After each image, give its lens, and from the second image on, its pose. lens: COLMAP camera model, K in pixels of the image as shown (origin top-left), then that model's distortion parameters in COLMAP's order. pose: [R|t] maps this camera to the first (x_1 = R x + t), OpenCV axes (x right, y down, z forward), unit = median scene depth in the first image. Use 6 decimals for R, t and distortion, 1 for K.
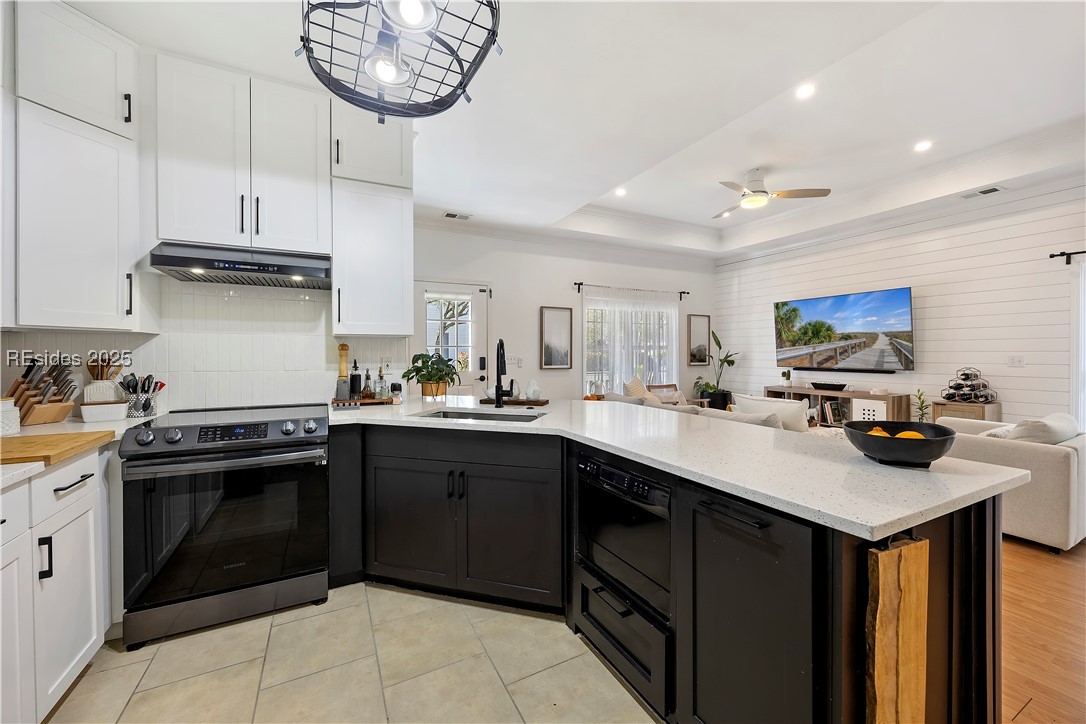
lens RADIAL K [[416.4, 0, 546.1], [0, 416.4, 355.8], [0, 0, 1]] dist [0.000059, -0.000009]
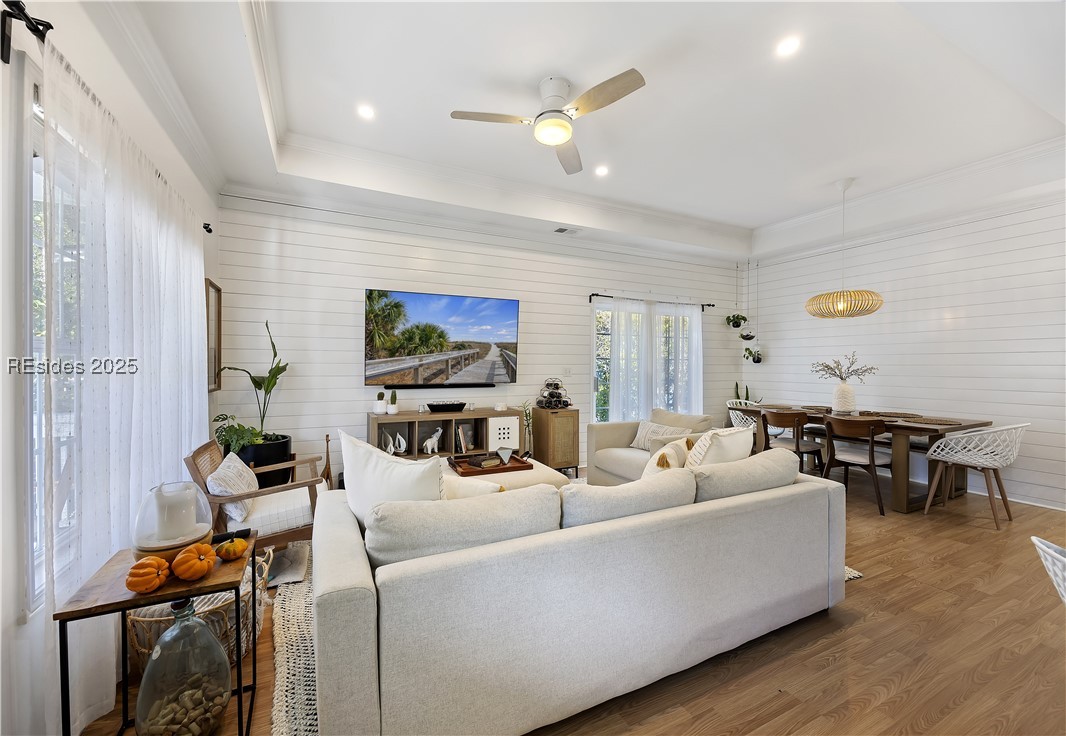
lens RADIAL K [[418.2, 0, 534.9], [0, 418.2, 368.4], [0, 0, 1]] dist [0.002875, 0.000061]
pose [[0.003409, -0.016284, 0.999862, -0.118438], [0.014825, 0.999758, 0.016232, -0.011842], [-0.999884, 0.014768, 0.003649, 0.808383]]
